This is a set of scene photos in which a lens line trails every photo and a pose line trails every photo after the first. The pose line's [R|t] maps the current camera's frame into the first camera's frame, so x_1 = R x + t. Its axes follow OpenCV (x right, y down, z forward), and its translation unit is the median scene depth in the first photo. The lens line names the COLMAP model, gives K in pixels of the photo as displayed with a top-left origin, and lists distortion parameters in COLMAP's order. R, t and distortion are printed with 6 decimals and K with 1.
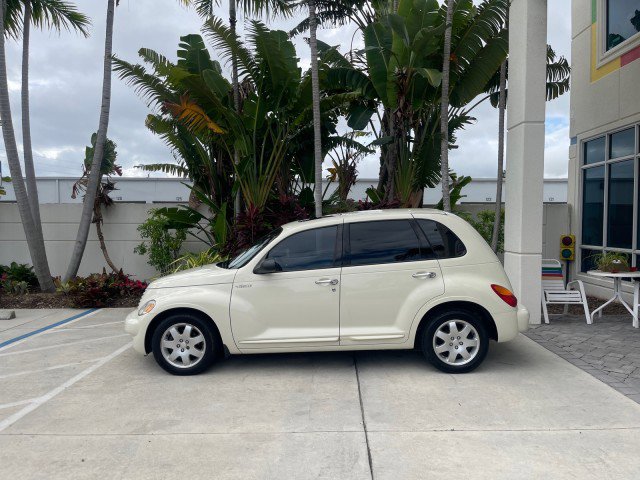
lens RADIAL K [[489.1, 0, 320.0], [0, 489.1, 240.0], [0, 0, 1]] dist [0.060471, -0.090395]
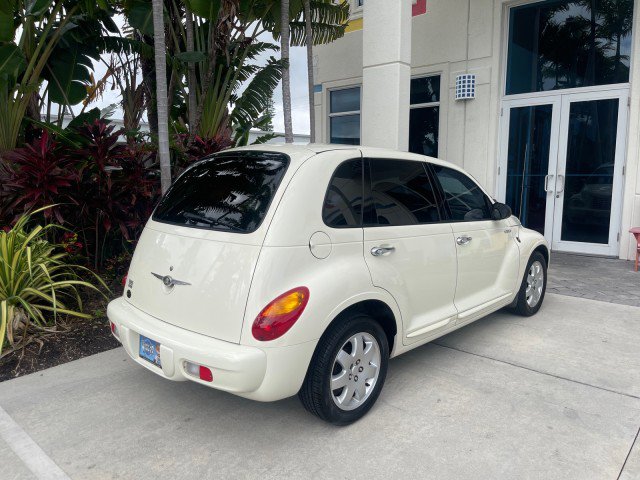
lens RADIAL K [[489.1, 0, 320.0], [0, 489.1, 240.0], [0, 0, 1]] dist [0.060471, -0.090395]
pose [[0.647906, -0.114028, 0.753137, -0.662502], [0.035400, 0.992171, 0.119764, -0.013026], [-0.760897, -0.050935, 0.646870, 0.657500]]
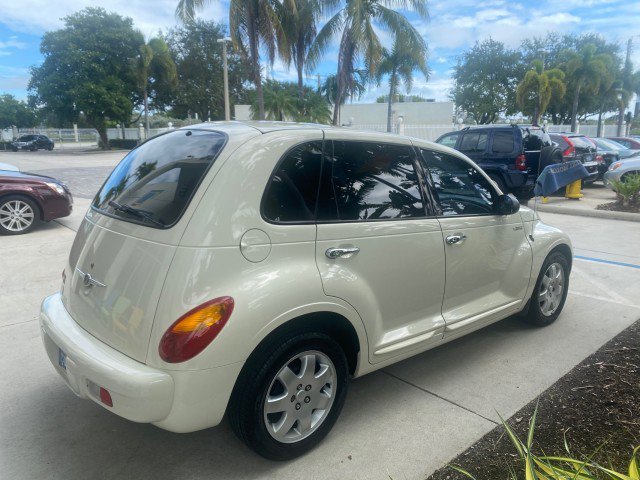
lens RADIAL K [[489.1, 0, 320.0], [0, 489.1, 240.0], [0, 0, 1]] dist [0.060471, -0.090395]
pose [[0.713848, -0.123568, 0.689313, -0.517333], [0.025099, 0.988192, 0.151154, -0.013944], [-0.699851, -0.090599, 0.708520, 0.650247]]
